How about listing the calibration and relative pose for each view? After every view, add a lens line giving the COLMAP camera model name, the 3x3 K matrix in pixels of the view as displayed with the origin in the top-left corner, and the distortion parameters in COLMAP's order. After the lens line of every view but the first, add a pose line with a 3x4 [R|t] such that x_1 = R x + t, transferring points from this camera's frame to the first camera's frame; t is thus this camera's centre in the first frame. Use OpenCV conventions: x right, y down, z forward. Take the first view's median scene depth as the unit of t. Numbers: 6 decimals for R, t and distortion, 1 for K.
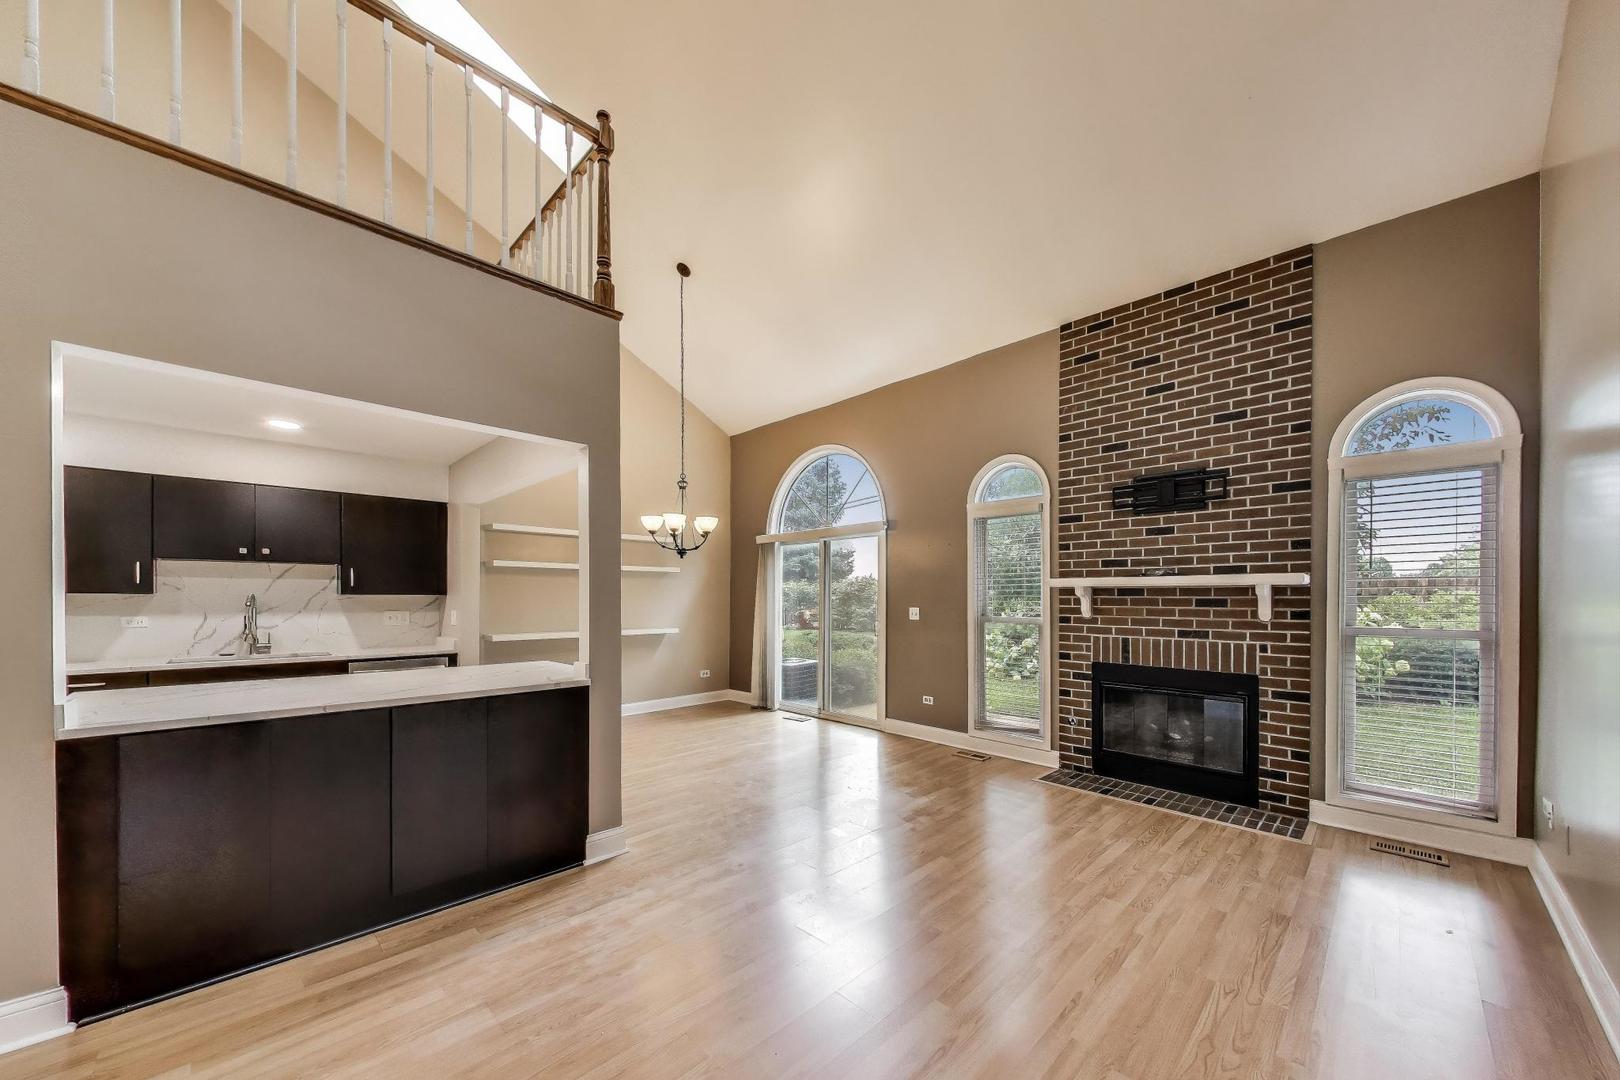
lens RADIAL K [[589.5, 0, 861.3], [0, 589.5, 596.8], [0, 0, 1]] dist [0.002082, -0.000602]
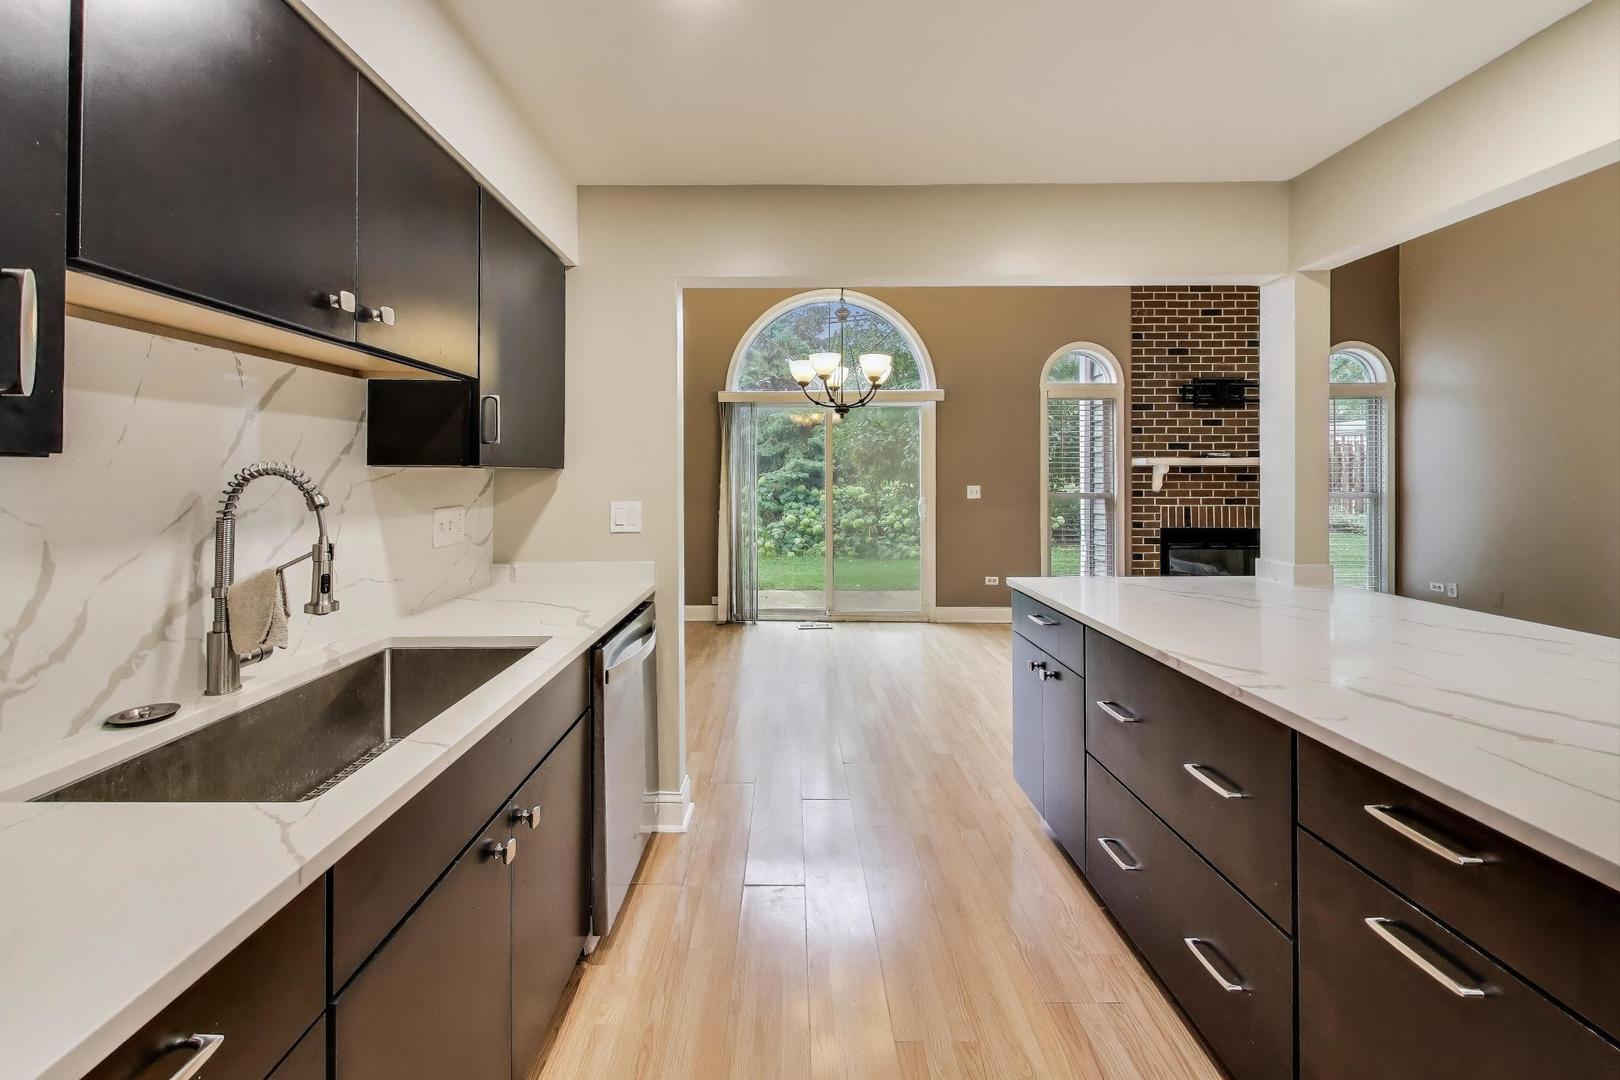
lens RADIAL K [[589.5, 0, 783.4], [0, 589.5, 474.7], [0, 0, 1]] dist [0.002082, -0.000602]
pose [[0.747479, -0.001063, 0.664284, -0.988370], [0.001341, 0.999999, 0.000092, 0.001357], [-0.664284, 0.000822, 0.747480, 0.622613]]
